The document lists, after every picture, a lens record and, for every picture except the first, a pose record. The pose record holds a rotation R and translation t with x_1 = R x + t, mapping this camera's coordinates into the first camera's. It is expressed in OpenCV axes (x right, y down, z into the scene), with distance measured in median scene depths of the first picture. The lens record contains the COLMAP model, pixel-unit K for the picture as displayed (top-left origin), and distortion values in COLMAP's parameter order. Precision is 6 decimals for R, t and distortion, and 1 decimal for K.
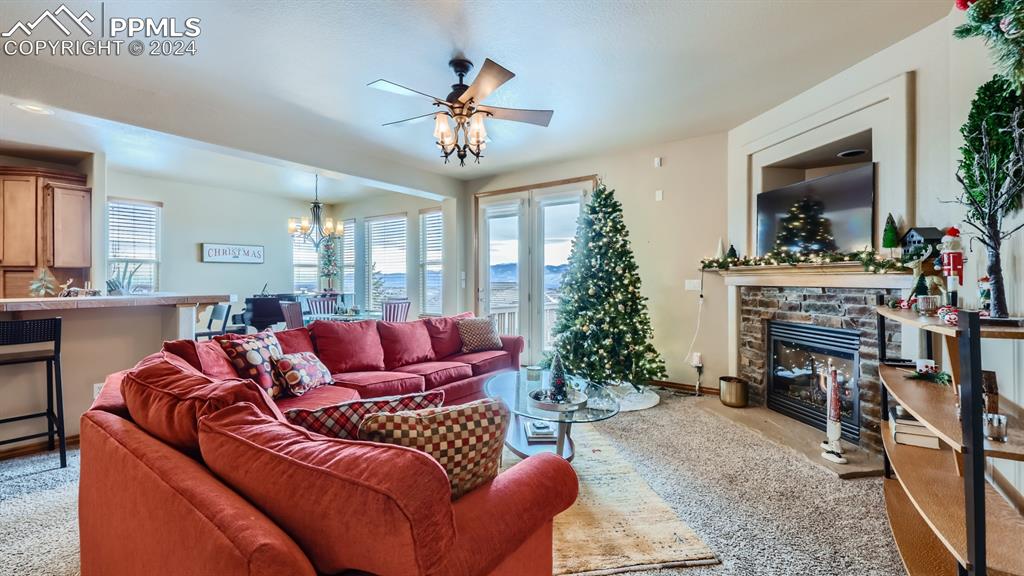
lens RADIAL K [[420.5, 0, 513.8], [0, 420.5, 282.0], [0, 0, 1]] dist [-0.000197, 0.000023]
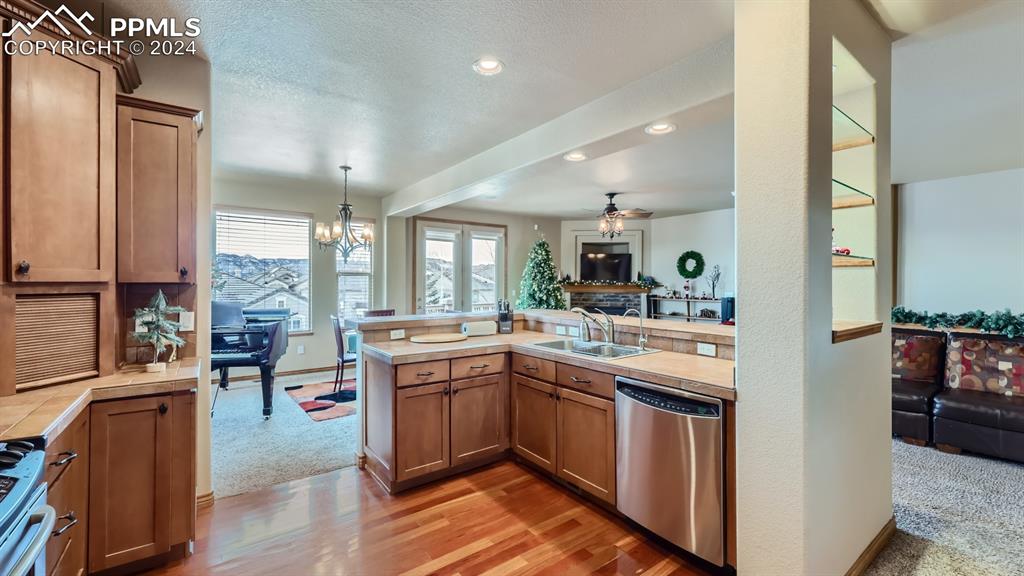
lens RADIAL K [[420.5, 0, 513.7], [0, 420.5, 283.8], [0, 0, 1]] dist [-0.000197, 0.000023]
pose [[0.304867, 0.001026, 0.952394, -1.800411], [0.001354, 0.999998, -0.001511, -0.036728], [-0.952394, 0.001751, 0.304865, 0.640278]]
